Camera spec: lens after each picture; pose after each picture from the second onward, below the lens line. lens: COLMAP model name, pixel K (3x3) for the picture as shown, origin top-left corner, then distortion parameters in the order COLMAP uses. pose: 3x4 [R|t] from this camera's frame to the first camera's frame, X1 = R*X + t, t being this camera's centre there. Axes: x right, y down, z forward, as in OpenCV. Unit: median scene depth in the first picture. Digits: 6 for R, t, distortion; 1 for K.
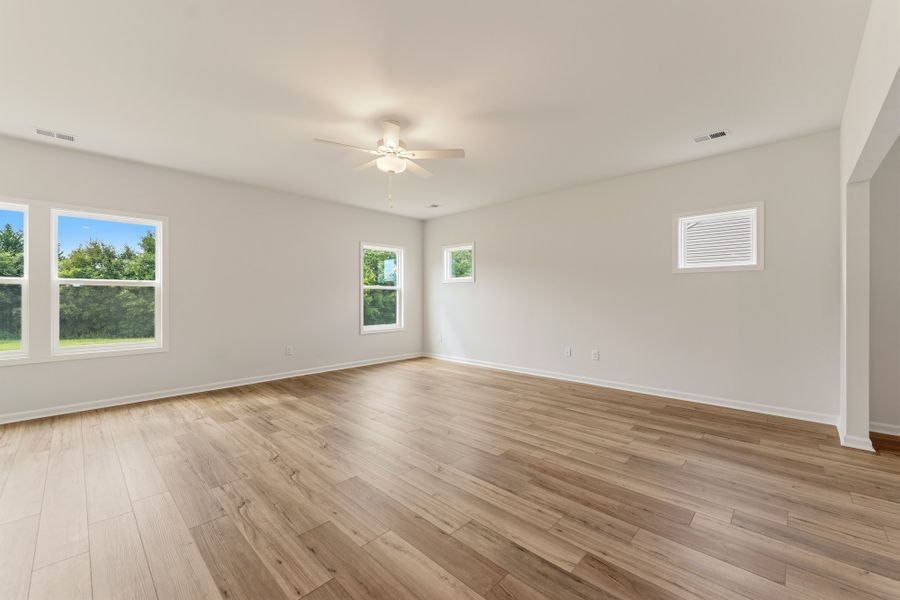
lens RADIAL K [[379.5, 0, 450.0], [0, 379.5, 300.0], [0, 0, 1]] dist [-0.025471, 0.000029]
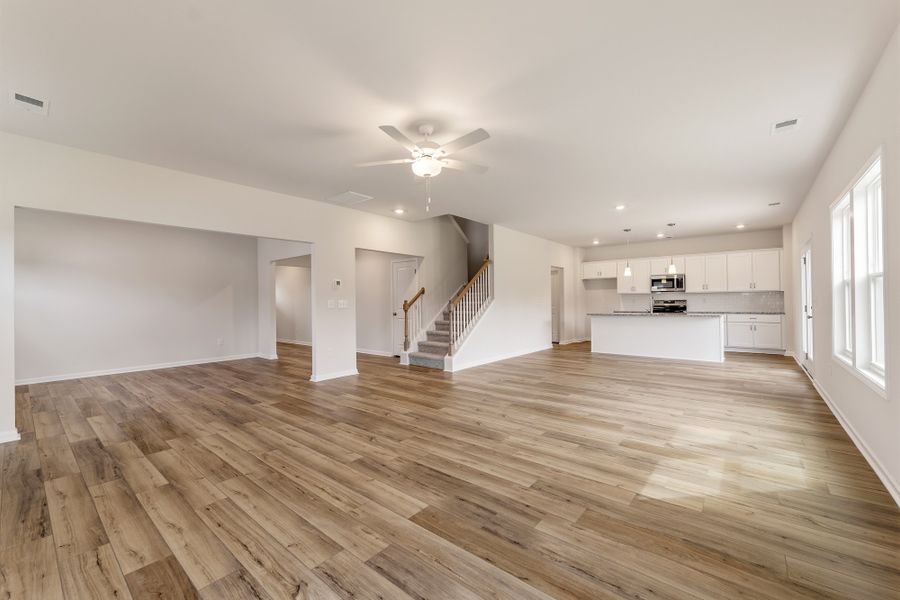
lens RADIAL K [[379.5, 0, 450.0], [0, 379.5, 300.0], [0, 0, 1]] dist [-0.025471, 0.000029]
pose [[-0.997766, 0.007769, -0.066359, -0.145048], [0.007683, 0.999969, 0.001553, -0.013678], [0.066369, 0.001039, -0.997795, 1.999767]]
